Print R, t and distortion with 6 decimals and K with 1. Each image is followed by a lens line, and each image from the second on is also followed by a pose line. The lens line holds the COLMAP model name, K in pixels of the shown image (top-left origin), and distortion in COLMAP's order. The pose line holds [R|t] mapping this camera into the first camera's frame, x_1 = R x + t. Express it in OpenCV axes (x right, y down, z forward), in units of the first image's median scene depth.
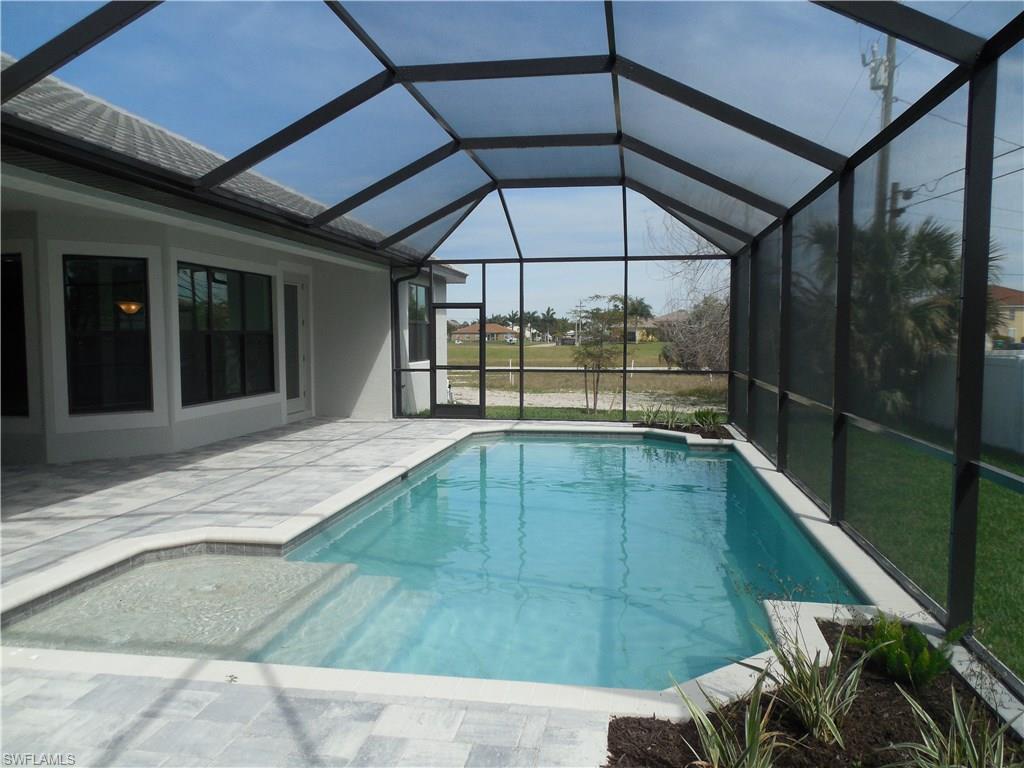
lens RADIAL K [[778.3, 0, 511.1], [0, 778.3, 380.9], [0, 0, 1]] dist [0.001028, 0.007646]
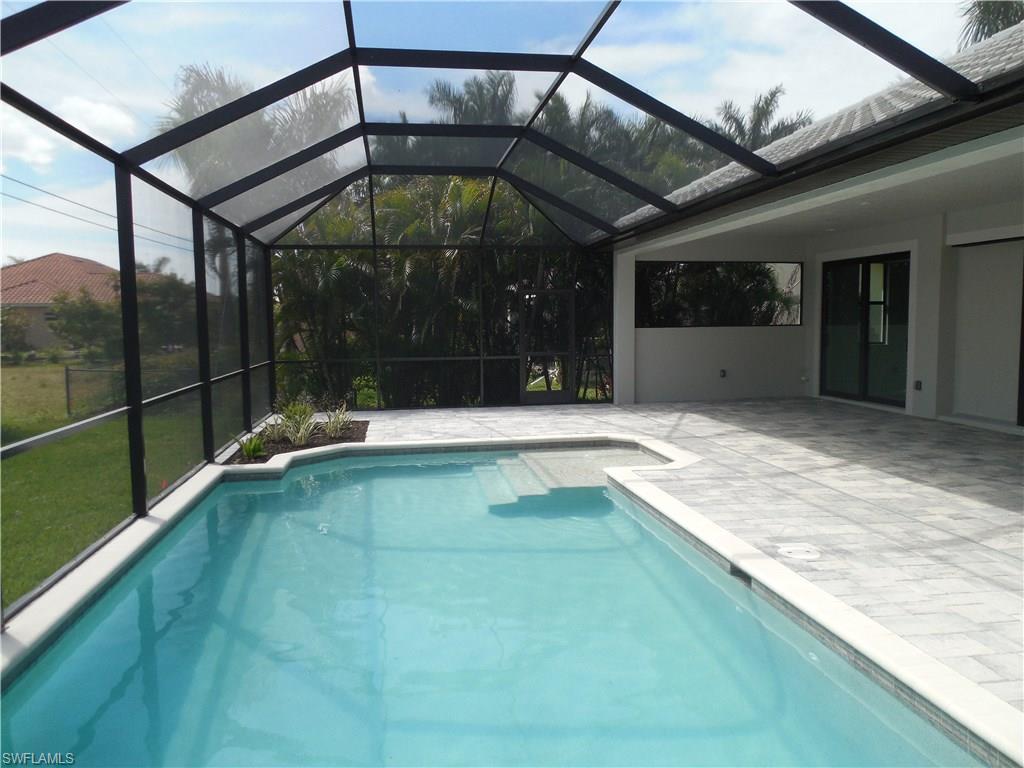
lens RADIAL K [[778.3, 0, 511.1], [0, 778.3, 380.9], [0, 0, 1]] dist [0.001028, 0.007646]
pose [[-0.949857, 0.050726, -0.308544, 0.152652], [0.006920, 0.989922, 0.141446, -0.079811], [0.312609, 0.132219, -0.940635, 1.177951]]
